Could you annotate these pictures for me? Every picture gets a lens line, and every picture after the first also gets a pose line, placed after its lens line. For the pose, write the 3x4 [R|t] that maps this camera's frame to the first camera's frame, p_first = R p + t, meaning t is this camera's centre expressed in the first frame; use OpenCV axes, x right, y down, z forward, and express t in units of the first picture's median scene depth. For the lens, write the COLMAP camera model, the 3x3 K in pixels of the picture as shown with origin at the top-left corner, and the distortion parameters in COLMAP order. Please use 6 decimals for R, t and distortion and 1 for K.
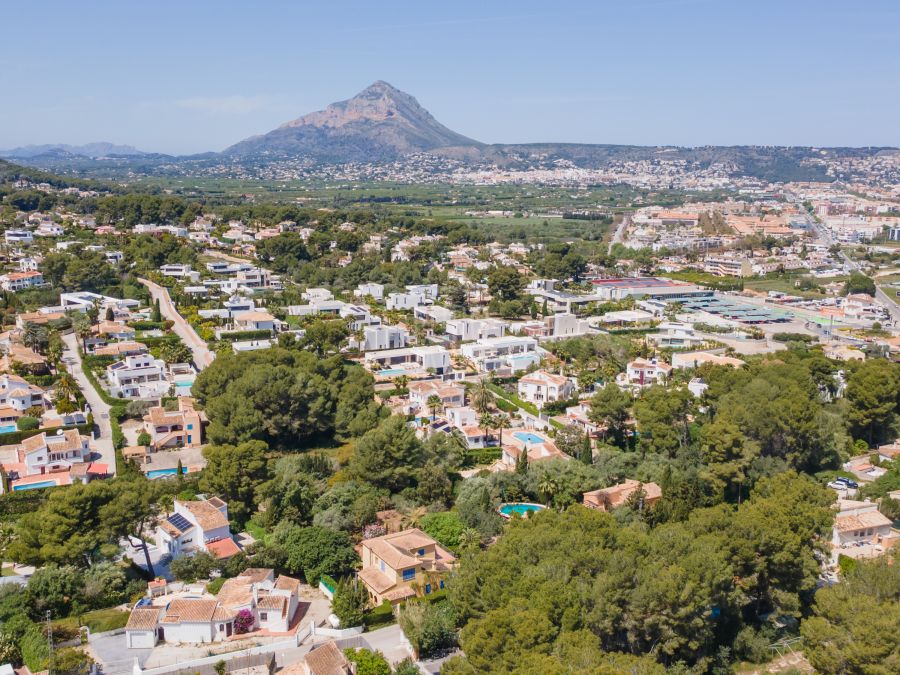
lens RADIAL K [[877.0, 0, 445.4], [0, 877.0, 343.3], [0, 0, 1]] dist [0.024347, 0.000000]
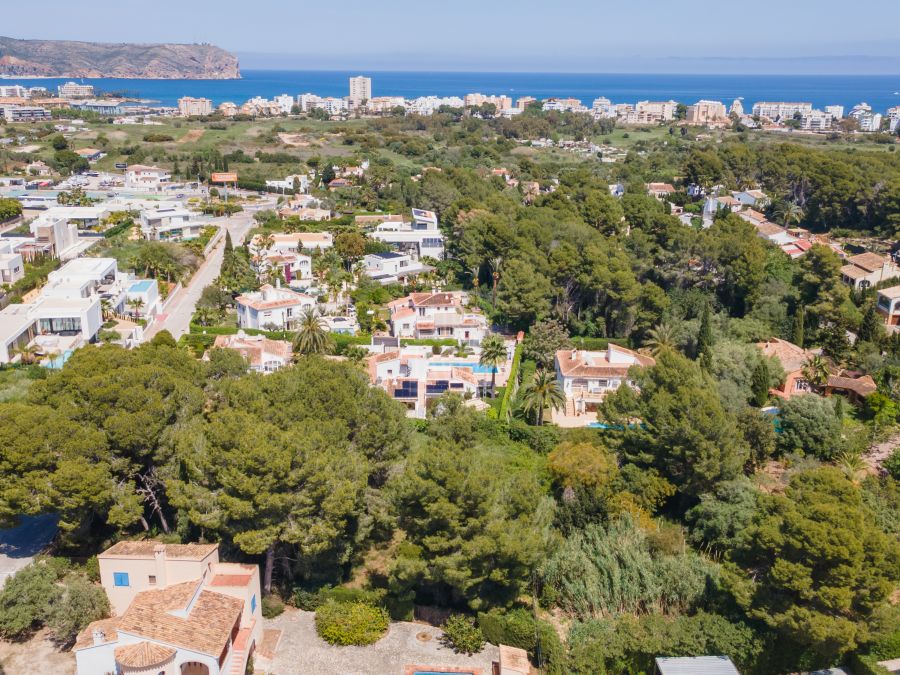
lens RADIAL K [[877.0, 0, 448.3], [0, 877.0, 338.8], [0, 0, 1]] dist [0.024347, 0.000000]
pose [[0.413194, -0.273344, 0.868650, -0.077180], [0.173429, 0.960049, 0.219609, -0.009697], [-0.893976, 0.059908, 0.444093, 0.112849]]
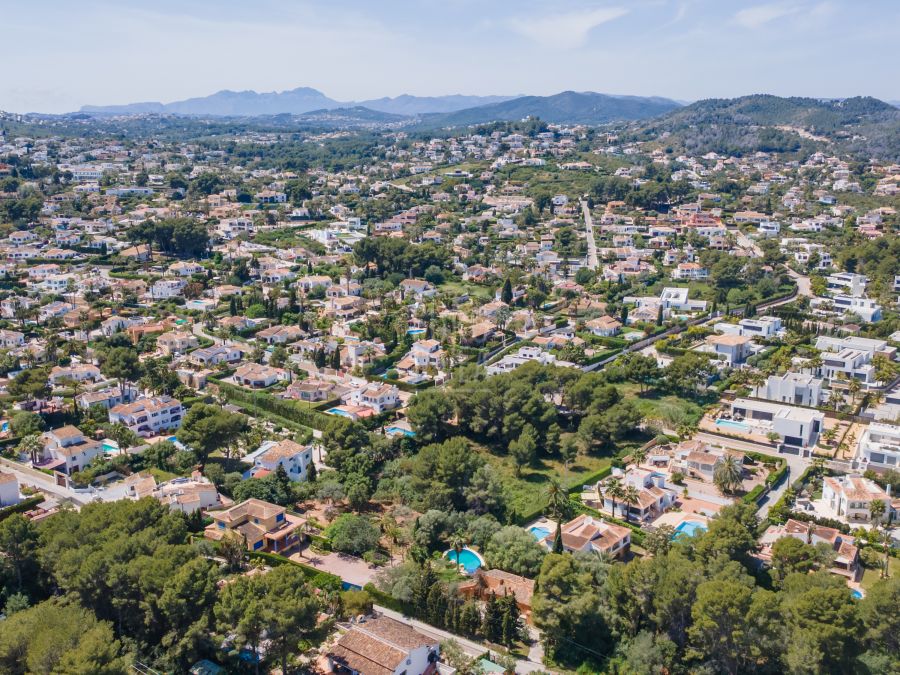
lens RADIAL K [[877.0, 0, 441.7], [0, 877.0, 333.5], [0, 0, 1]] dist [0.024347, 0.000000]
pose [[0.428798, 0.191715, -0.882823, 0.116837], [-0.167192, 0.977183, 0.130999, -0.025218], [0.887794, 0.091429, 0.451068, 0.059330]]
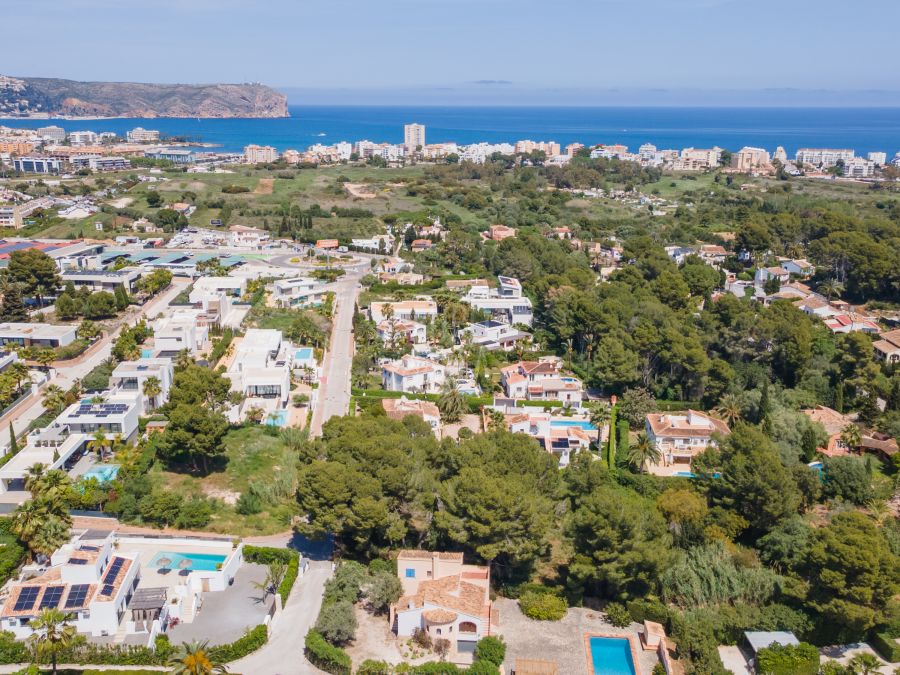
lens RADIAL K [[877.0, 0, 449.9], [0, 877.0, 339.3], [0, 0, 1]] dist [0.024347, 0.000000]
pose [[0.451037, -0.239377, 0.859805, -0.107108], [0.174007, 0.968460, 0.178346, -0.023111], [-0.875378, 0.069171, 0.478465, 0.109217]]
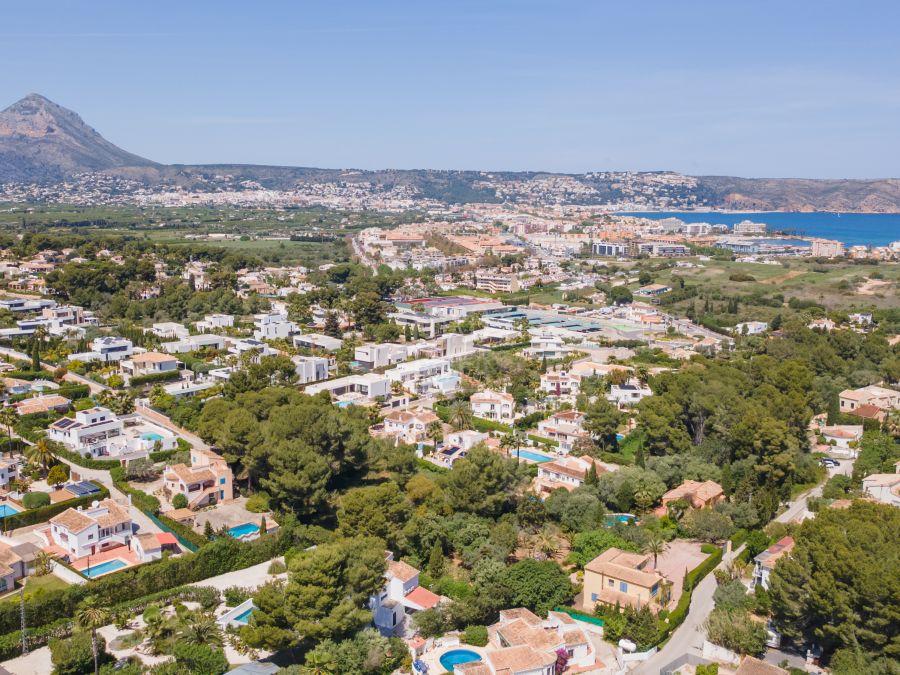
lens RADIAL K [[877.0, 0, 447.4], [0, 877.0, 339.2], [0, 0, 1]] dist [0.024347, 0.000000]
pose [[0.933614, -0.060347, 0.353161, -0.056288], [0.070238, 0.997414, -0.015247, -0.003049], [-0.351327, 0.039041, 0.935438, 0.009429]]
